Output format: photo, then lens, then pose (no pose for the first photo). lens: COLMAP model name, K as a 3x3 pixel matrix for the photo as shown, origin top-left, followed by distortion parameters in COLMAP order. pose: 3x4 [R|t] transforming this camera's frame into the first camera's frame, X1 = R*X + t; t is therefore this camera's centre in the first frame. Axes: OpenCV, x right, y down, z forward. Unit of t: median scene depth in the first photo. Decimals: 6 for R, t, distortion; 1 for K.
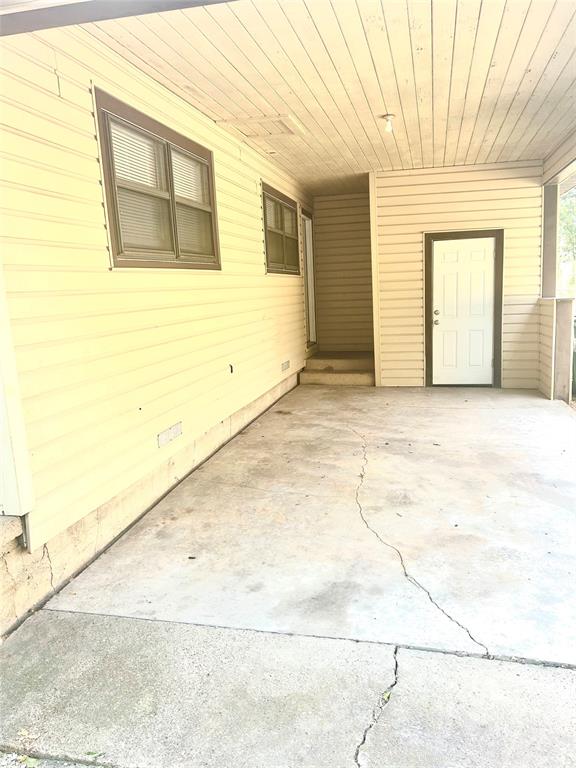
lens RADIAL K [[581.9, 0, 289.0], [0, 581.9, 382.3], [0, 0, 1]] dist [0.035618, 0.001113]
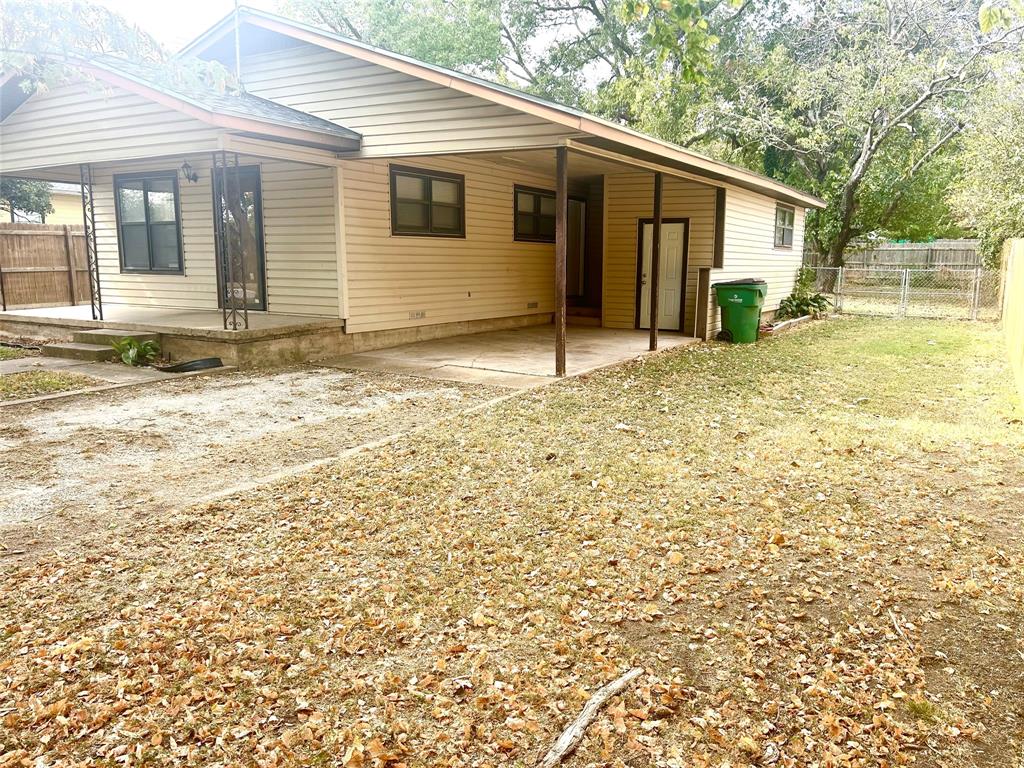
lens RADIAL K [[775.9, 0, 511.8], [0, 775.9, 383.1], [0, 0, 1]] dist [0.035618, 0.001113]
pose [[0.950708, 0.097077, -0.294501, 0.783277], [-0.097951, 0.995121, 0.011816, 0.214588], [0.294211, 0.017613, 0.955578, -1.270532]]
